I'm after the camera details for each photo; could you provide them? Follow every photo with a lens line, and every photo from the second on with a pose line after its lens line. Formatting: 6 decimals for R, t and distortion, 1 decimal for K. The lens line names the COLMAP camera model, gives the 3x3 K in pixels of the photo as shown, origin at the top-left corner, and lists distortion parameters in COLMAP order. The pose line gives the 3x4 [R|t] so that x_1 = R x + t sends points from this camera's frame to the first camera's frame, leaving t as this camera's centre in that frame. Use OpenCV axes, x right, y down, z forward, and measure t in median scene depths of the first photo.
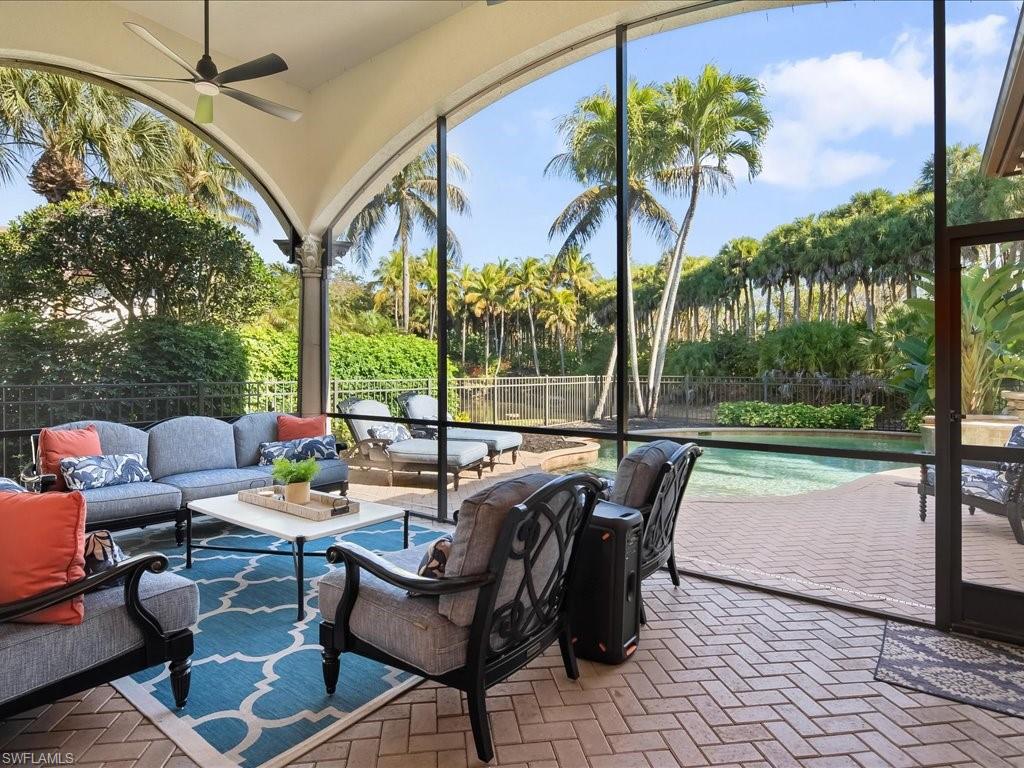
lens RADIAL K [[548.0, 0, 515.4], [0, 548.0, 402.5], [0, 0, 1]] dist [0.003839, 0.000387]
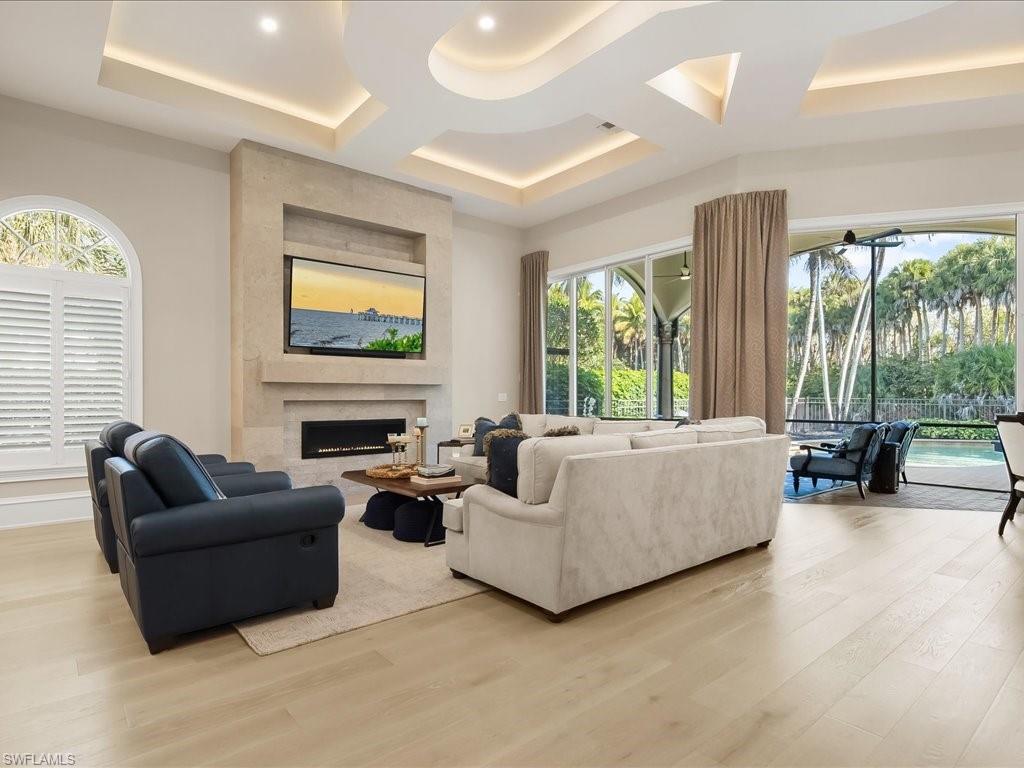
lens RADIAL K [[562.9, 0, 509.8], [0, 562.9, 419.3], [0, 0, 1]] dist [0.000663, -0.002724]
pose [[0.974749, 0.006131, -0.223218, -0.067302], [-0.009955, 0.999822, -0.016011, 0.009197], [0.223080, 0.017829, 0.974637, -0.141279]]
